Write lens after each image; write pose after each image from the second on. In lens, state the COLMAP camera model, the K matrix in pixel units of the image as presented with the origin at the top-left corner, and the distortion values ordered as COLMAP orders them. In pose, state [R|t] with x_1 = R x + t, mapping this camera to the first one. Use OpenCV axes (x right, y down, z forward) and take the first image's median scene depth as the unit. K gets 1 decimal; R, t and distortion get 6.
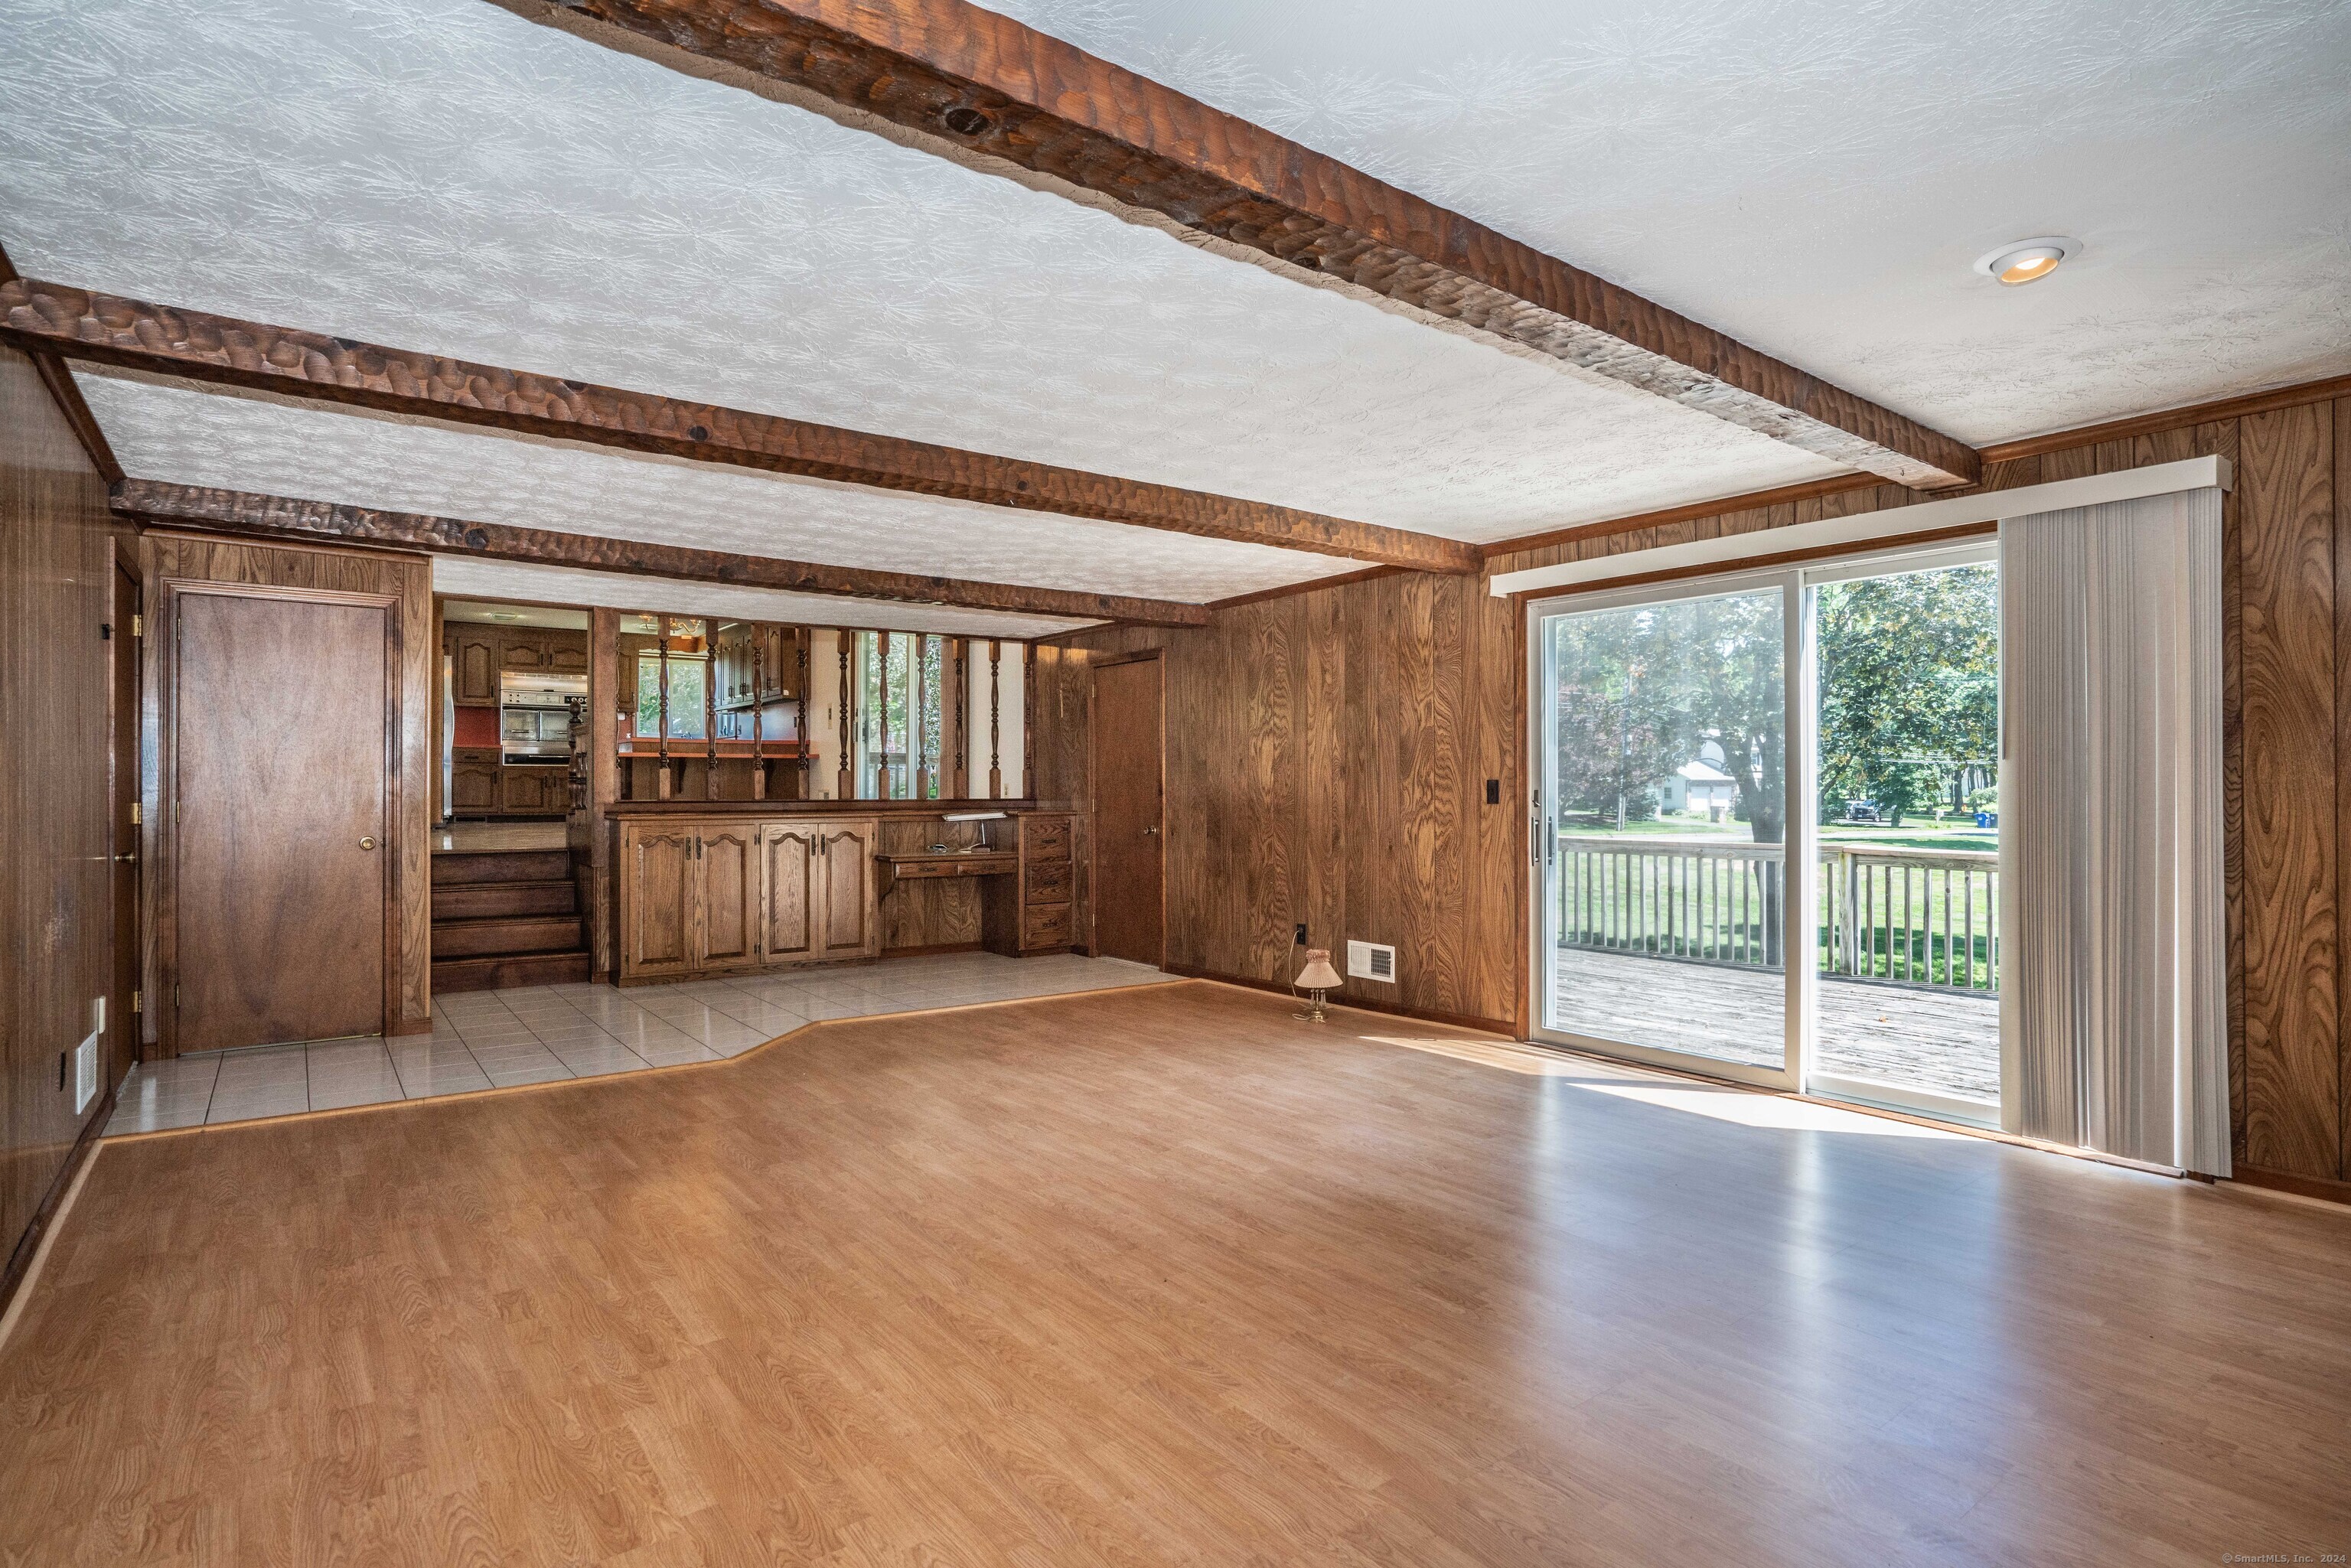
lens RADIAL K [[1203.2, 0, 1175.5], [0, 1203.2, 784.0], [0, 0, 1]] dist [-0.043674, 0.000609]
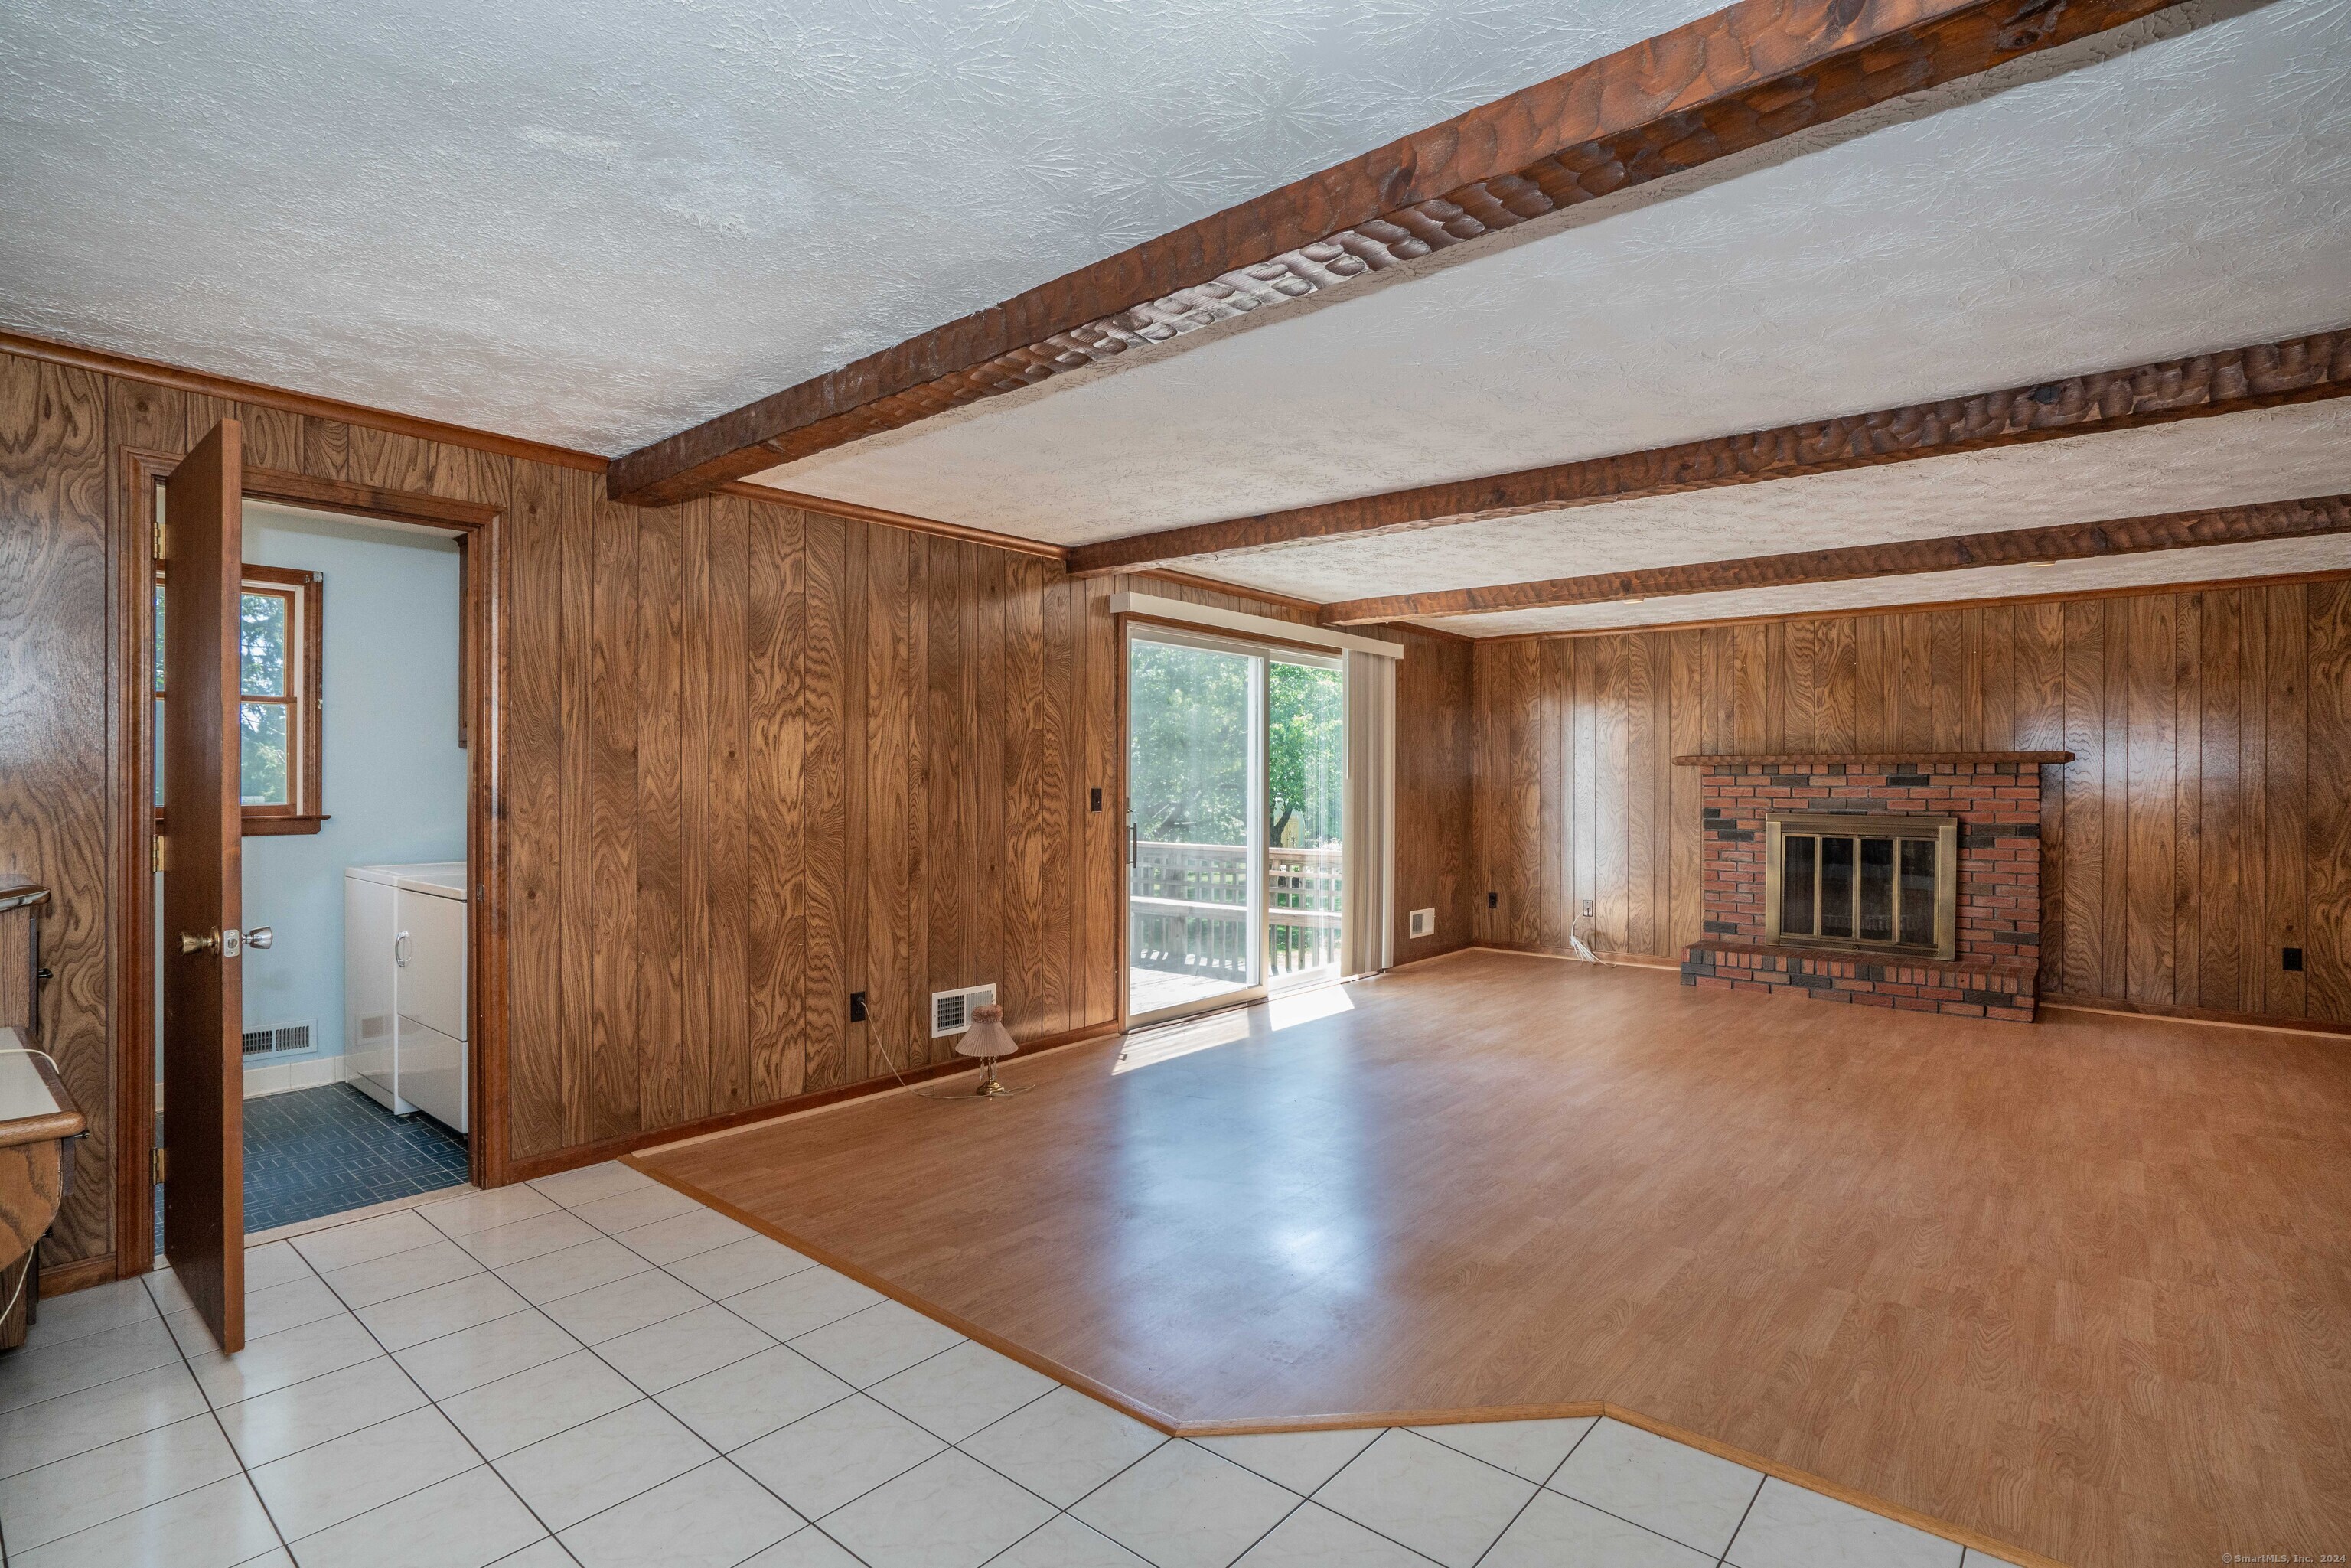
lens RADIAL K [[1149.4, 0, 1175.5], [0, 1149.4, 784.0], [0, 0, 1]] dist [-0.039767, 0.015628]
pose [[-0.227970, -0.004133, 0.973659, -0.883774], [-0.006385, 0.999976, 0.002750, -0.012701], [-0.973647, -0.005590, -0.227991, 1.467953]]
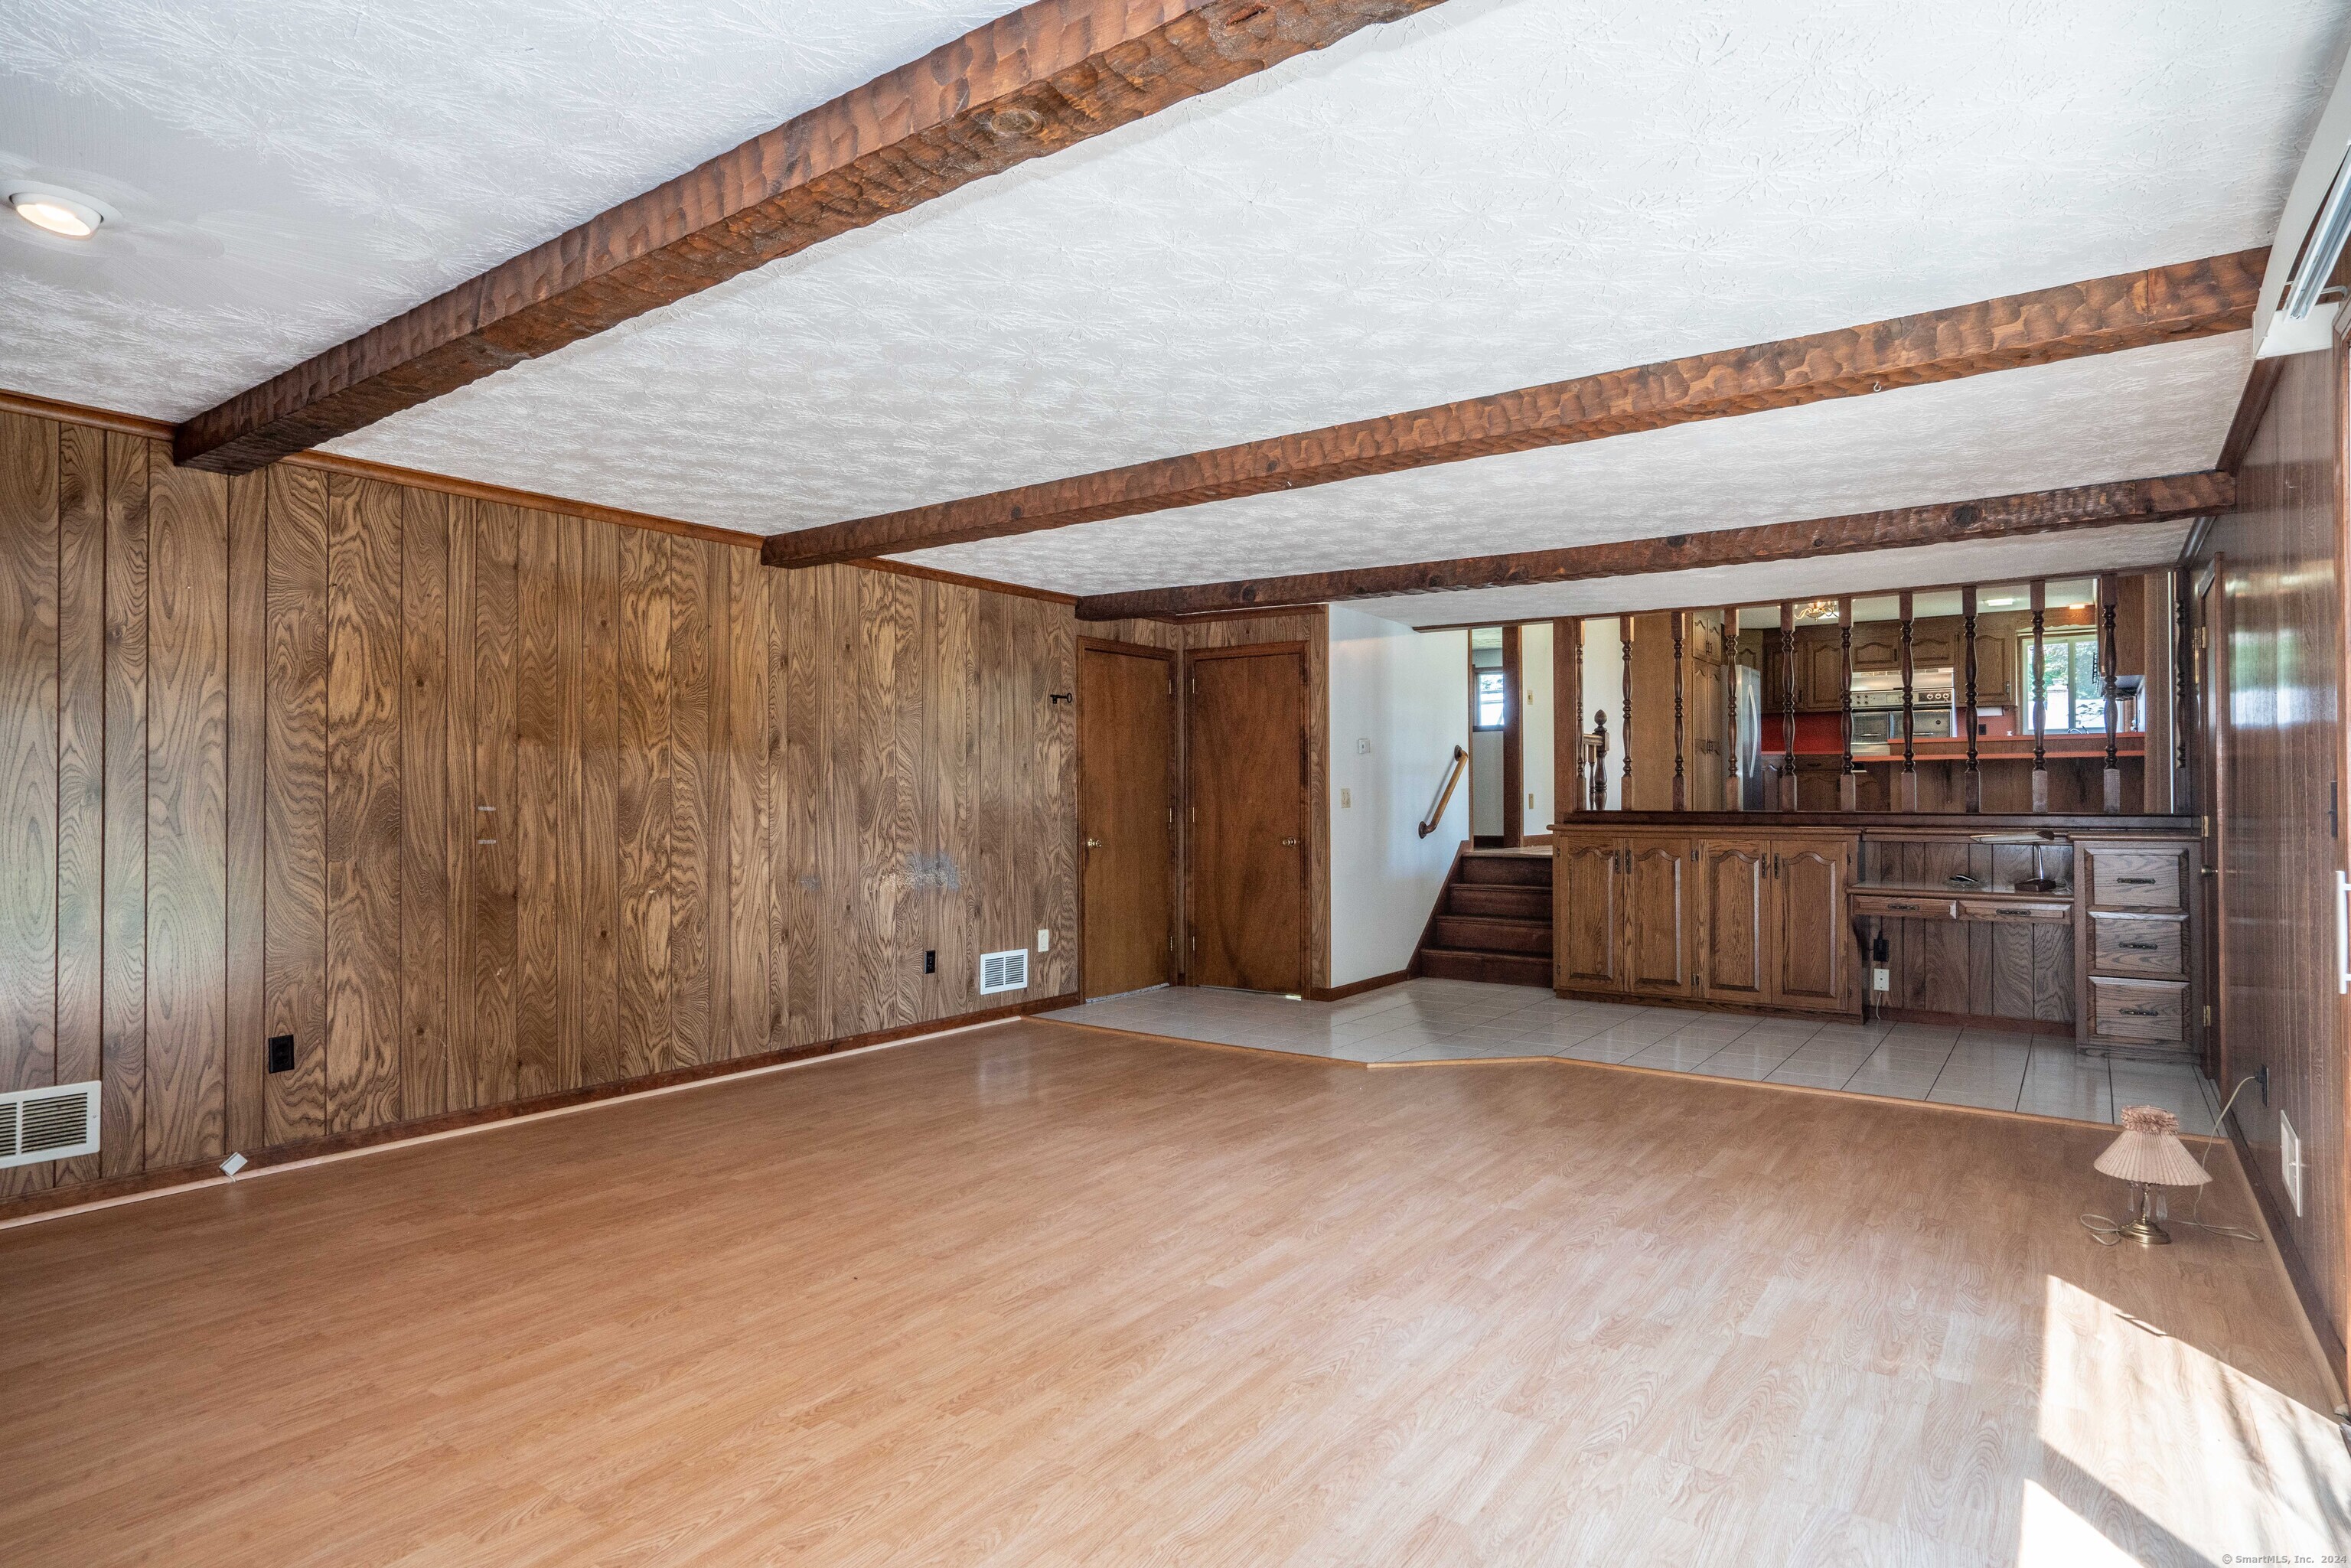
lens RADIAL K [[1273.1, 0, 1175.5], [0, 1273.1, 784.0], [0, 0, 1]] dist [-0.037430, 0.000862]
pose [[0.298040, -0.008305, -0.954517, 0.719162], [0.003608, 0.999965, -0.007574, -0.001152], [0.954546, -0.001187, 0.298060, 0.603394]]
